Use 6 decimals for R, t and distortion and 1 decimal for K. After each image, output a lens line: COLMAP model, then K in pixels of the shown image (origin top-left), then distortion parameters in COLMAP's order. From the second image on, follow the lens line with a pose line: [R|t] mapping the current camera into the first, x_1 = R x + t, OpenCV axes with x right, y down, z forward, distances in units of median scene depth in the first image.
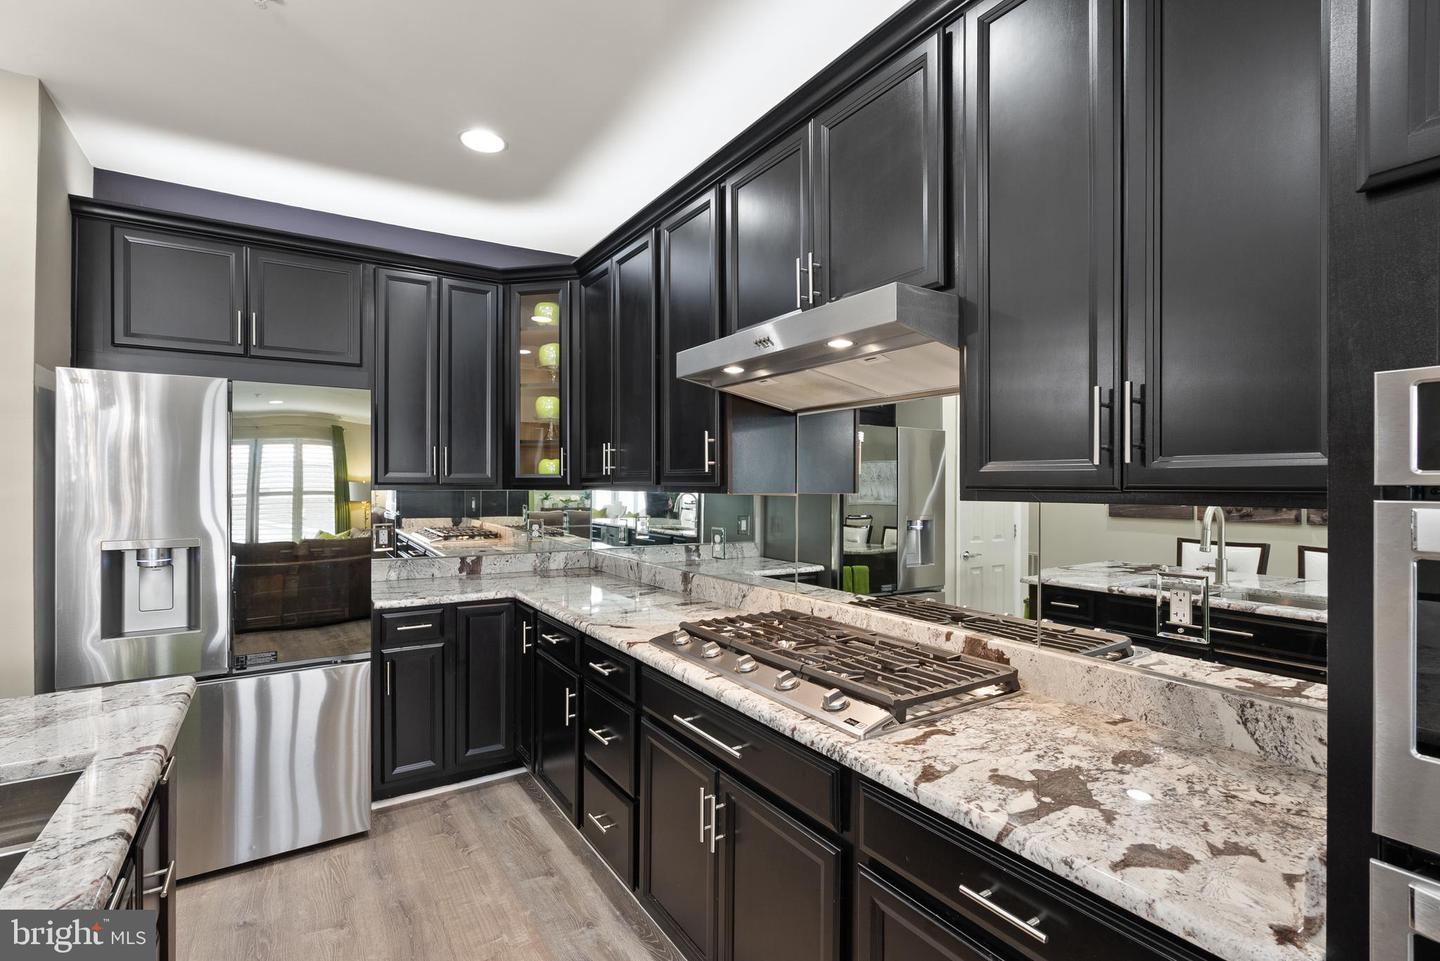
lens RADIAL K [[668.7, 0, 720.8], [0, 668.7, 479.6], [0, 0, 1]] dist [-0.000469, -0.000020]
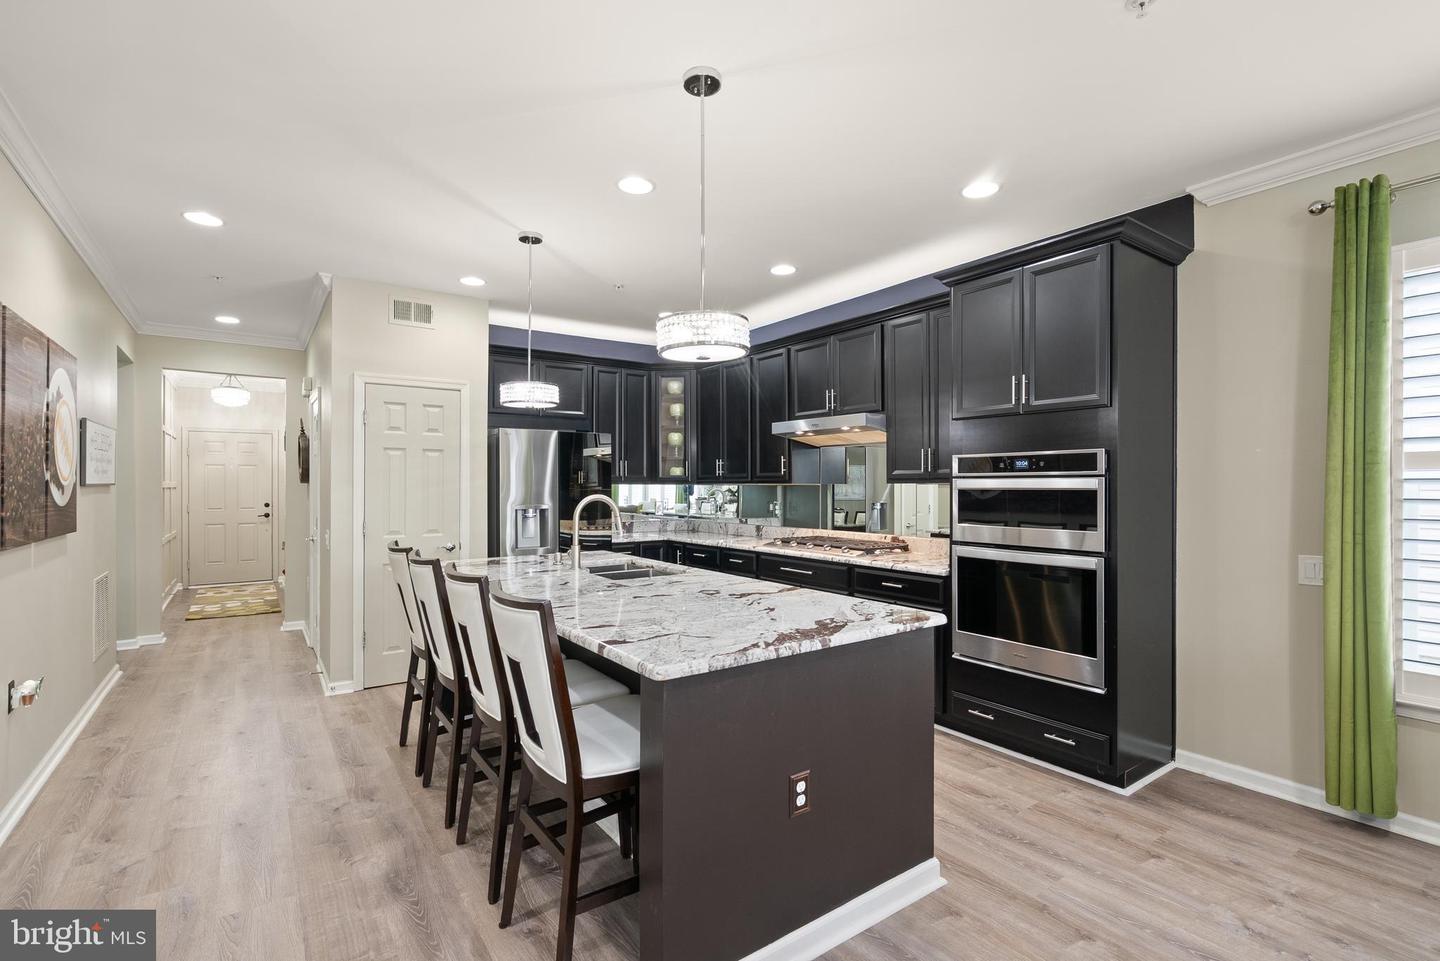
lens RADIAL K [[668.7, 0, 719.6], [0, 668.7, 483.1], [0, 0, 1]] dist [-0.000469, -0.000020]
pose [[0.999041, -0.001754, 0.043739, -0.332702], [0.001673, 0.999997, 0.001890, 0.014948], [-0.043743, -0.001815, 0.999041, -1.251568]]
